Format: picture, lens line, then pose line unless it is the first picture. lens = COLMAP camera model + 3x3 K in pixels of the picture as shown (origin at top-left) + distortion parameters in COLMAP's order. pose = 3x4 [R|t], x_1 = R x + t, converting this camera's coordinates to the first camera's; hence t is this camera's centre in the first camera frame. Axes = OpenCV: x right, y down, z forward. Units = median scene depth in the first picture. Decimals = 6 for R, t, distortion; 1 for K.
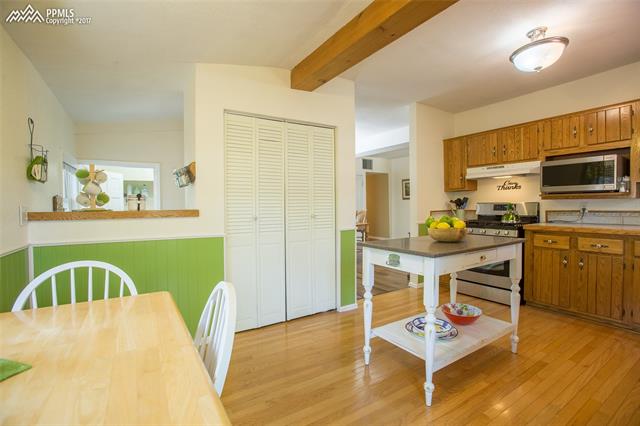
lens RADIAL K [[293.1, 0, 318.9], [0, 293.1, 210.7], [0, 0, 1]] dist [-0.024181, 0.001534]
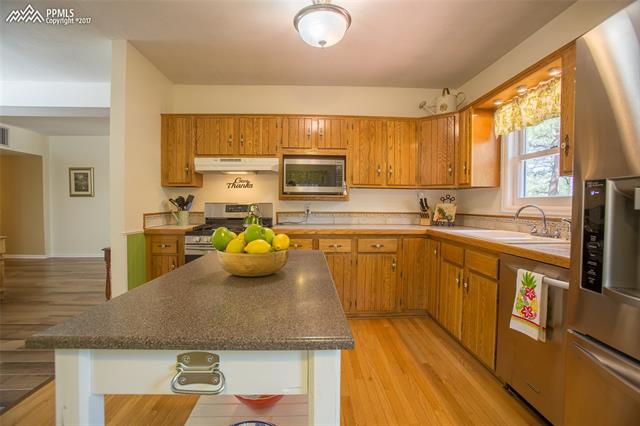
lens RADIAL K [[293.1, 0, 315.3], [0, 293.1, 204.8], [0, 0, 1]] dist [-0.024181, 0.001534]
pose [[0.524085, 0.010315, 0.851604, 0.028486], [0.008507, 0.999813, -0.017345, -0.005754], [-0.851624, 0.016335, 0.523899, 0.375174]]
